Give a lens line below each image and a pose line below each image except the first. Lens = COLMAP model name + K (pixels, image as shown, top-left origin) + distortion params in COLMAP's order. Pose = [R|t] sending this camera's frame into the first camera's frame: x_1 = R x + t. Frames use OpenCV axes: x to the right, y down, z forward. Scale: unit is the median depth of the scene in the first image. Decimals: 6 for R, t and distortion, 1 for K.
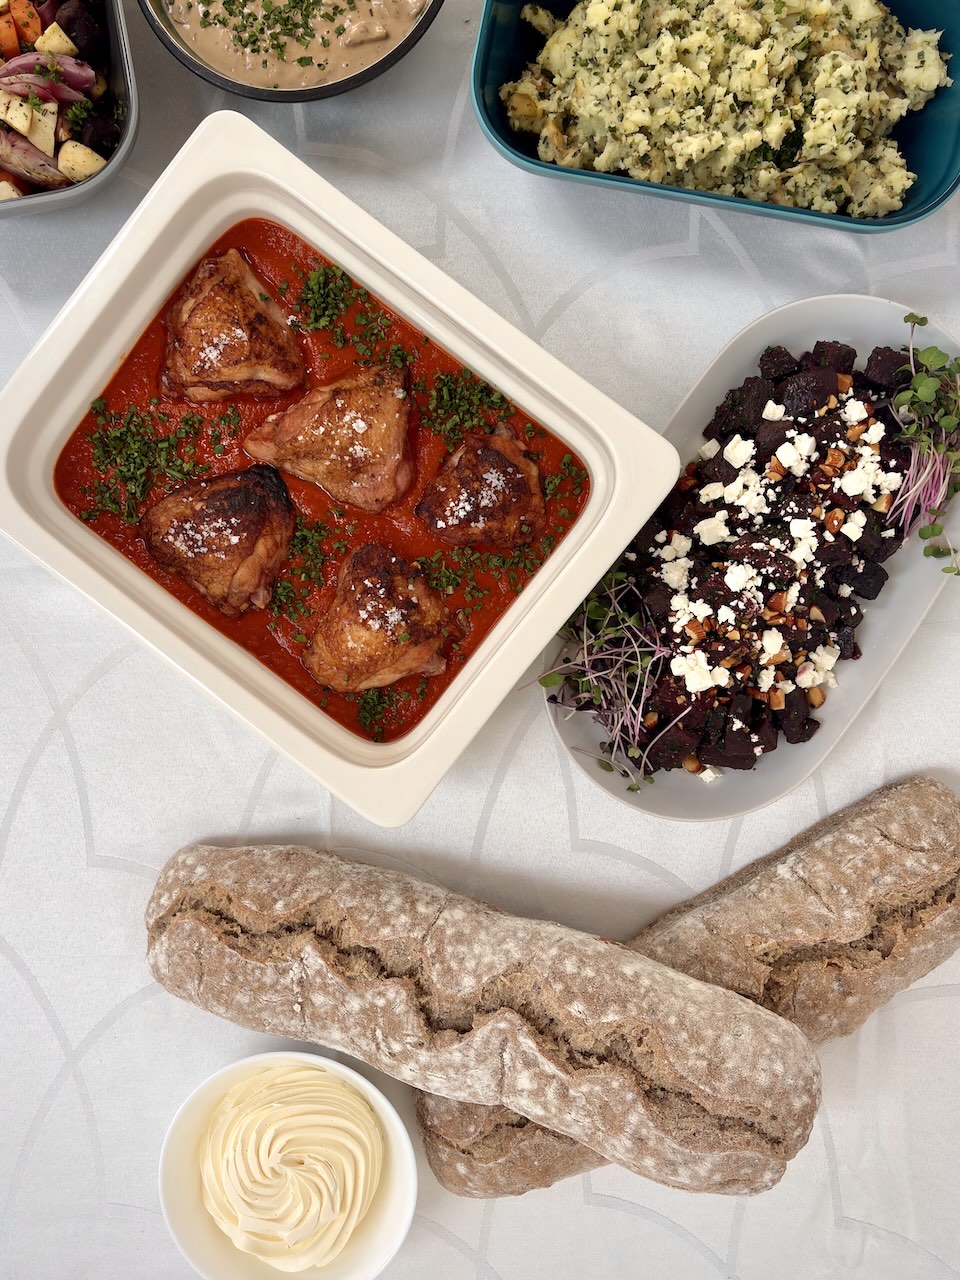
lens RADIAL K [[979.8, 0, 430.7], [0, 979.8, 682.9], [0, 0, 1]] dist [-0.010933, -0.017239]
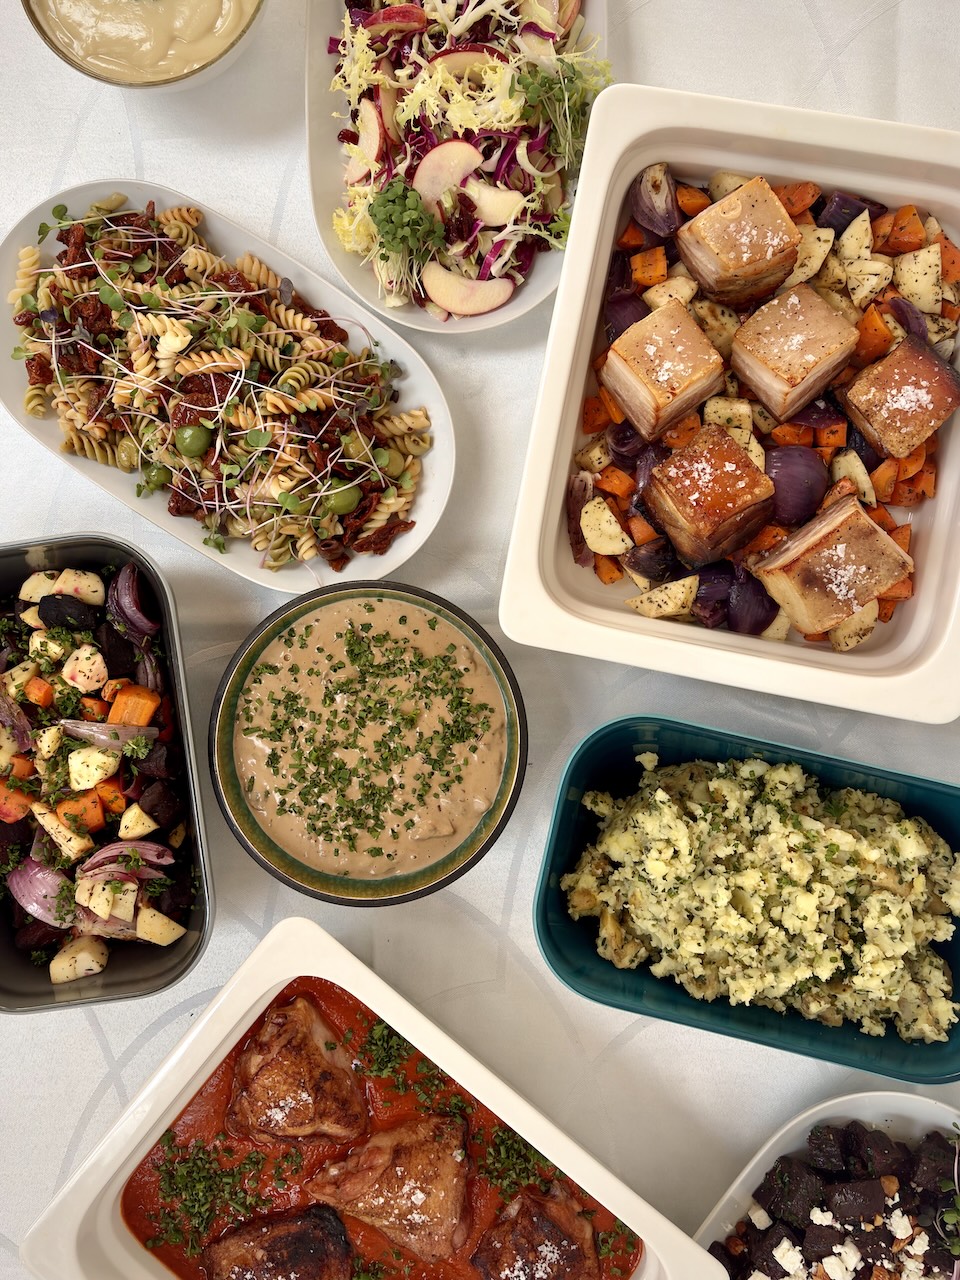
lens RADIAL K [[960.8, 0, 471.3], [0, 960.8, 589.2], [0, 0, 1]] dist [-0.029923, -0.008032]
pose [[0.999713, 0.021470, -0.010643, -0.020976], [-0.022431, 0.994695, -0.100389, -0.814753], [0.008431, 0.100599, 0.994891, -0.053679]]
